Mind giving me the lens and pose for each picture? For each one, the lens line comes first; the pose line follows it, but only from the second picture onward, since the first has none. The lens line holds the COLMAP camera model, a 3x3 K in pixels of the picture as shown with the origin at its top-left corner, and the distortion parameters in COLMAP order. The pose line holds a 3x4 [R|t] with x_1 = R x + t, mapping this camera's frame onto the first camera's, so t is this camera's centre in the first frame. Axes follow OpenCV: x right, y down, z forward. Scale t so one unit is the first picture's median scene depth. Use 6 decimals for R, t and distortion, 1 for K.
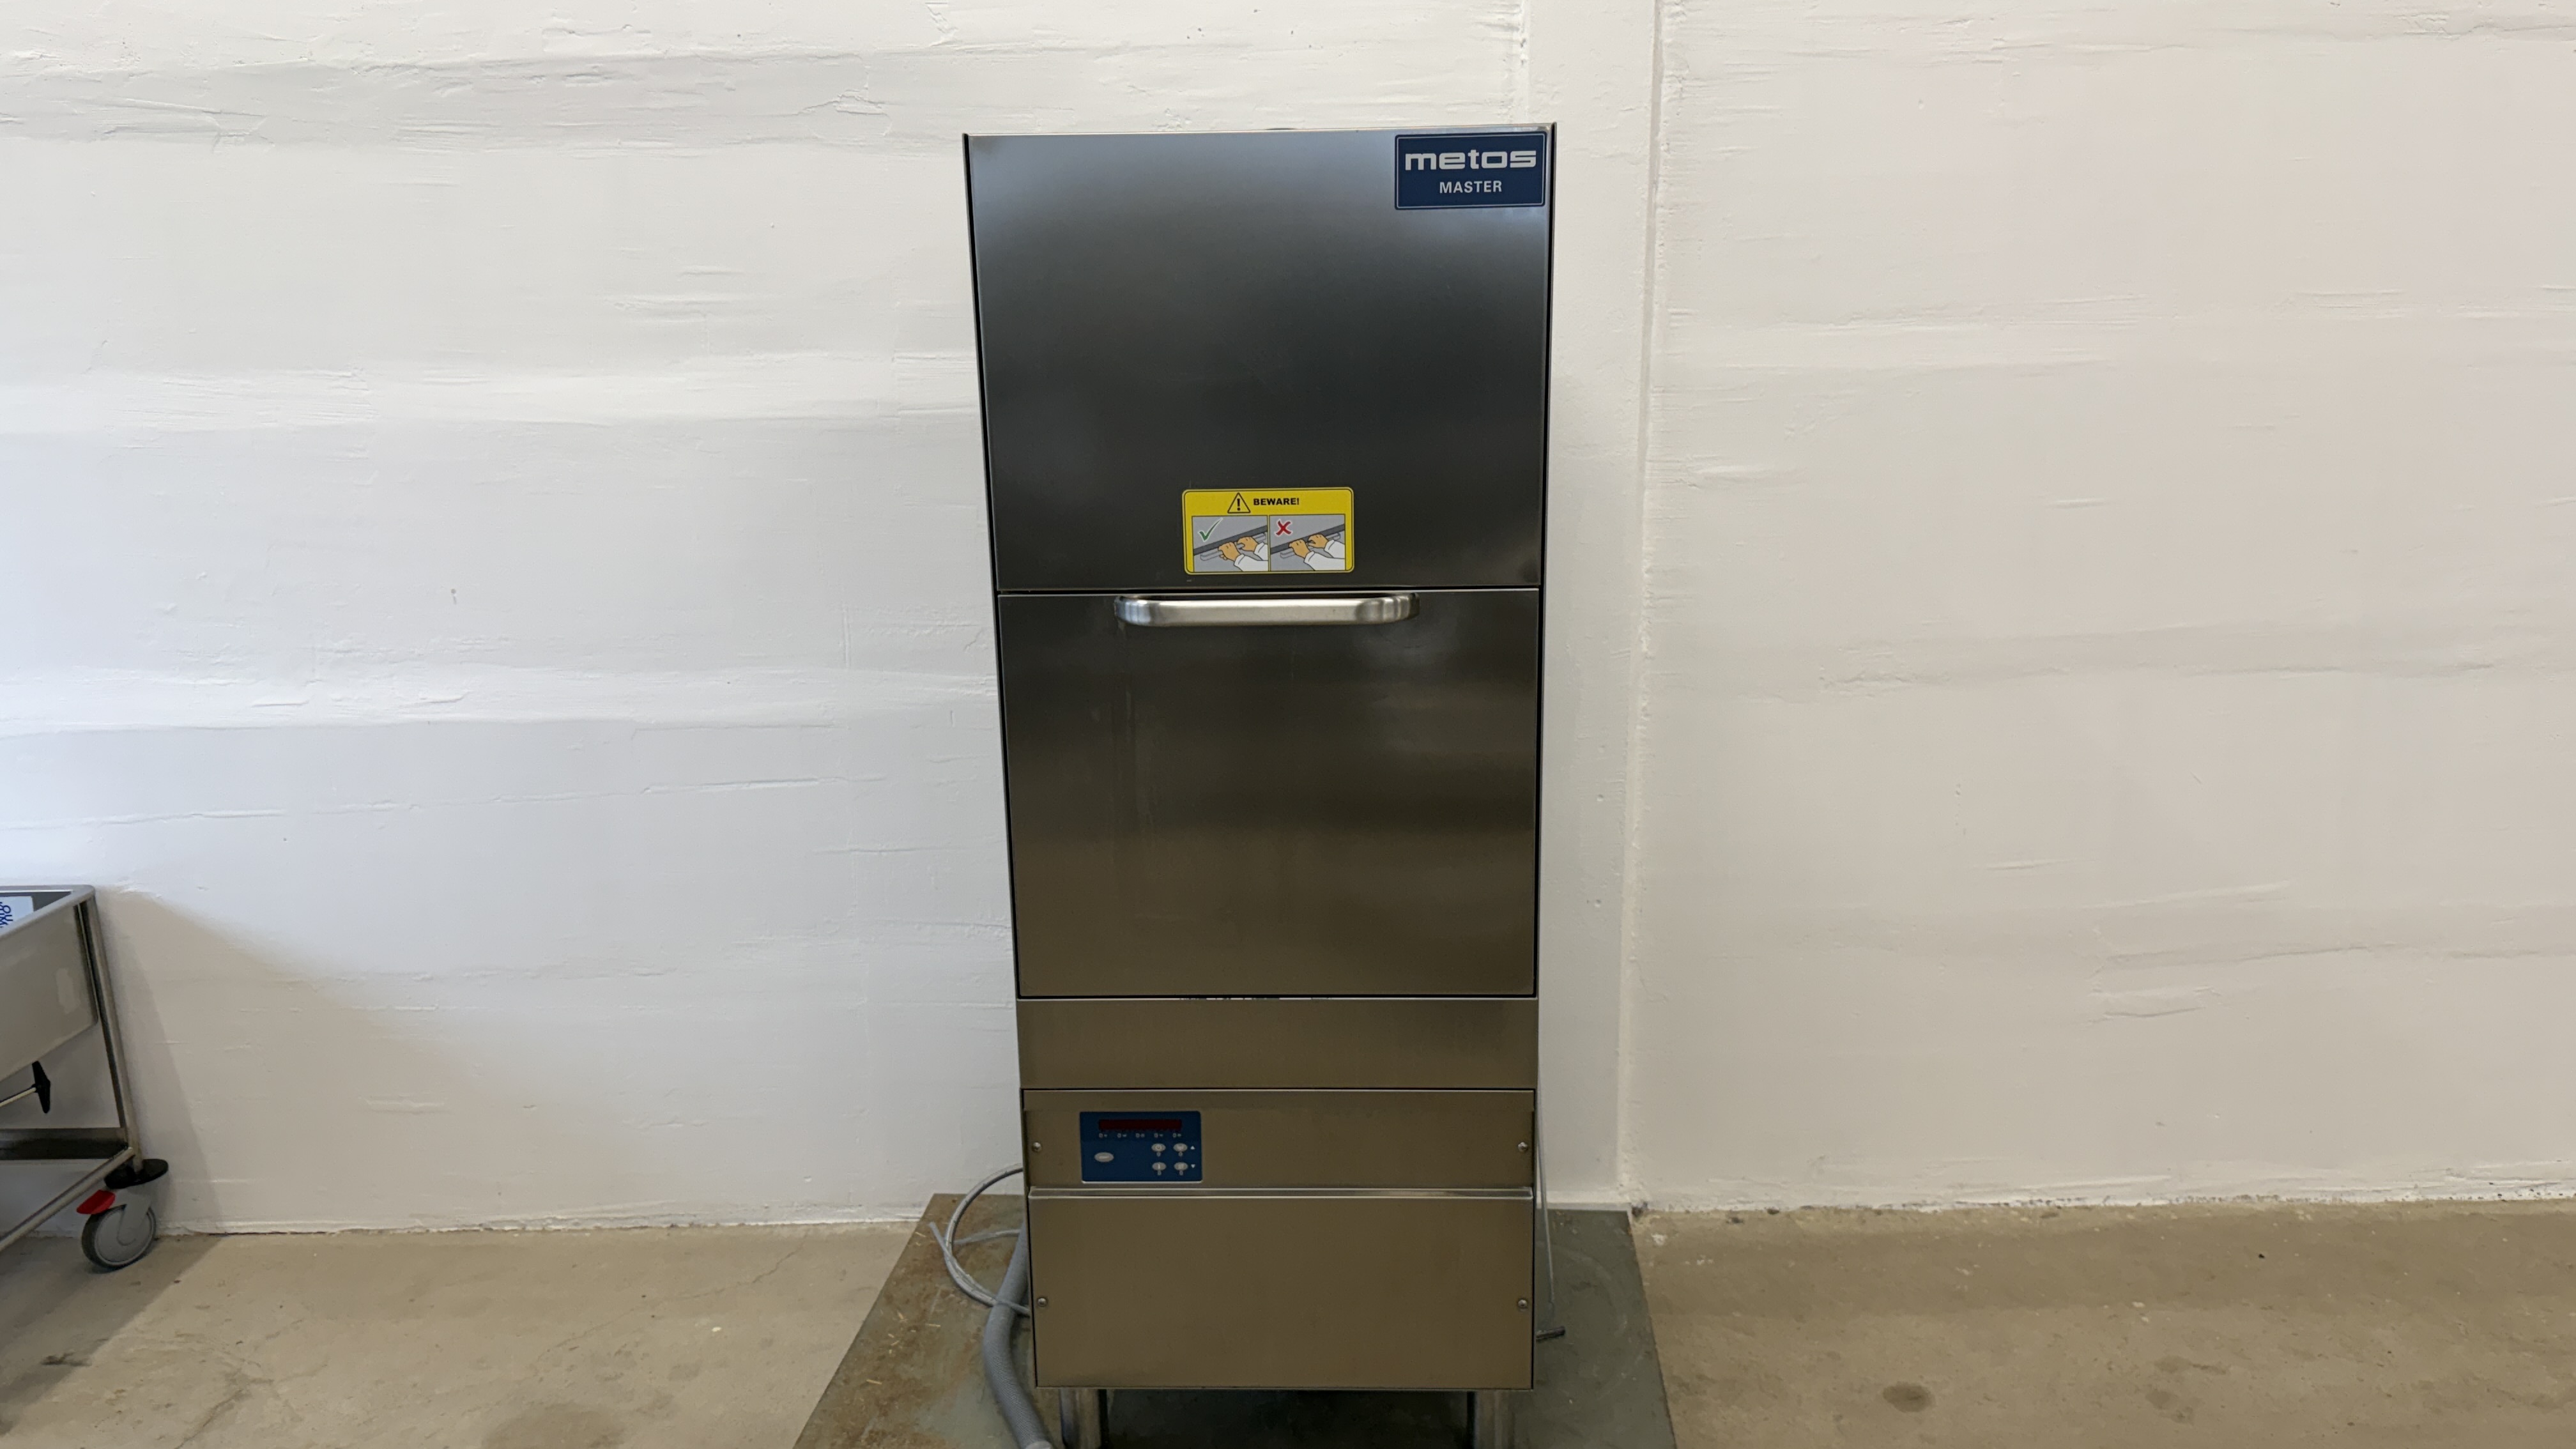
lens RADIAL K [[1789.2, 0, 1289.4], [0, 1789.2, 772.5], [0, 0, 1]] dist [0.006436, -0.018992]
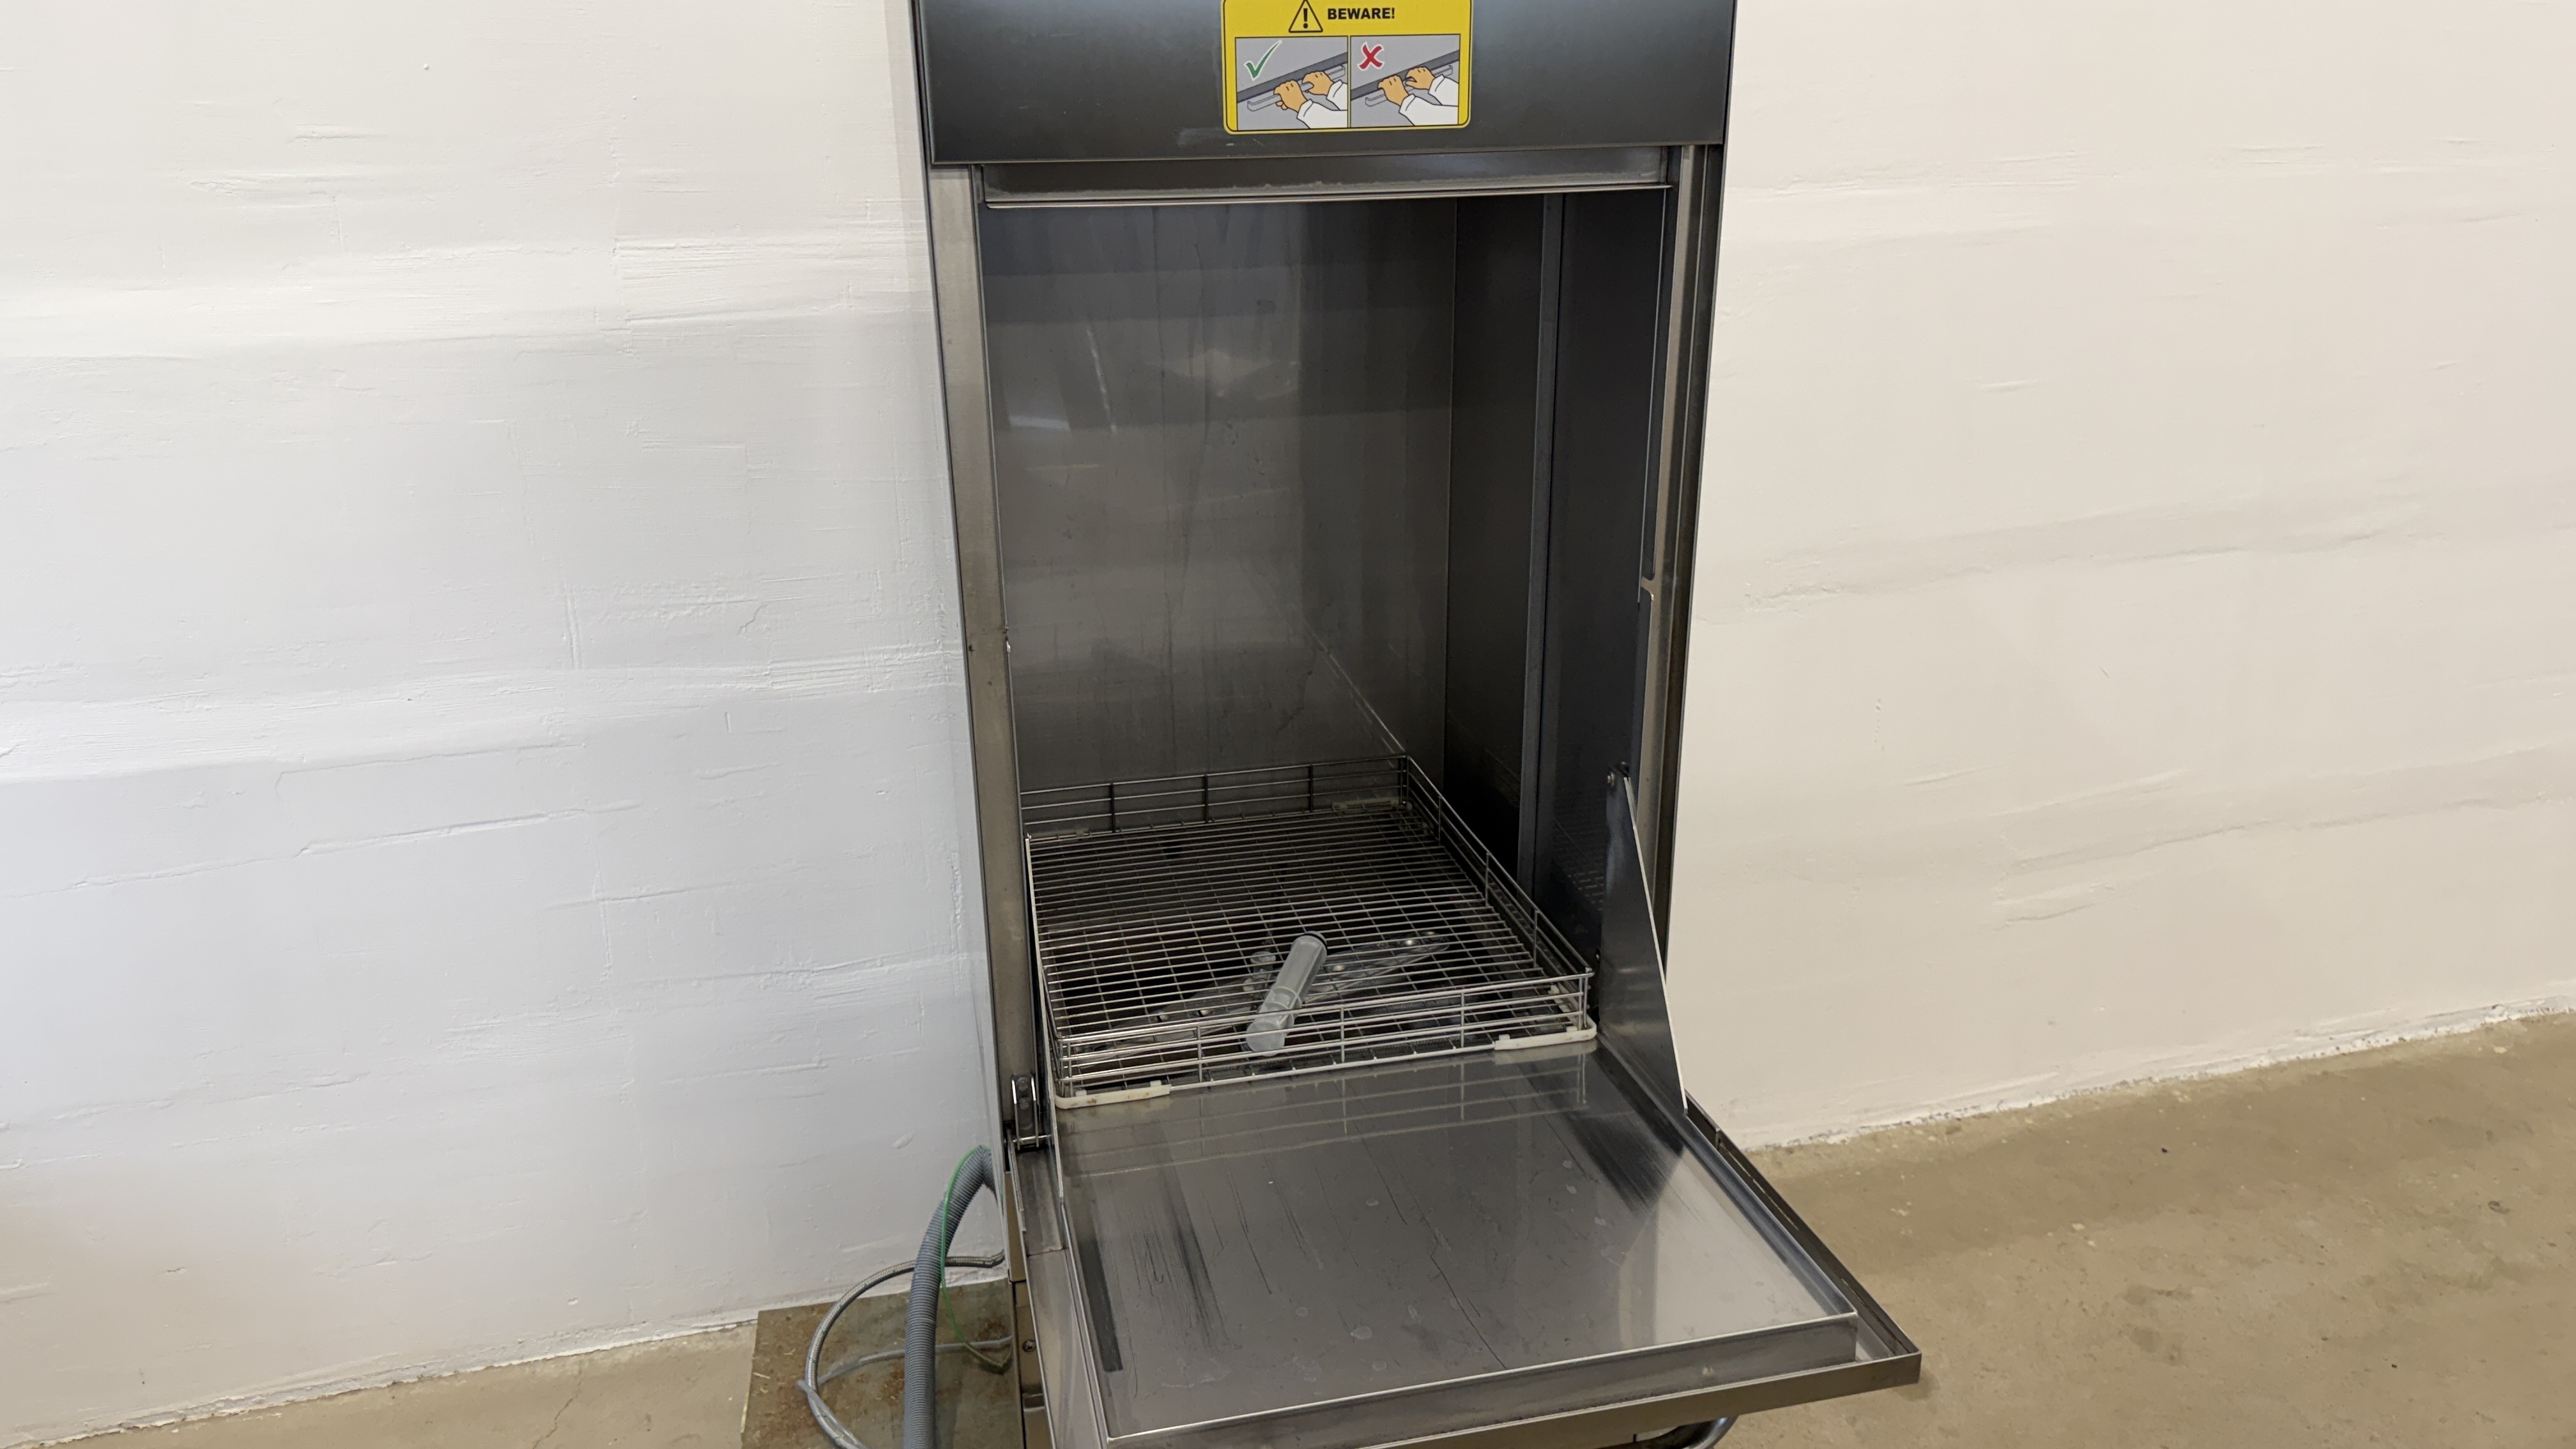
lens RADIAL K [[1789.2, 0, 1289.4], [0, 1789.2, 772.5], [0, 0, 1]] dist [0.006436, -0.018992]
pose [[0.966374, -0.091056, 0.240479, -0.137268], [0.064987, 0.991329, 0.114212, -0.078038], [-0.248794, -0.094743, 0.963911, 0.185055]]
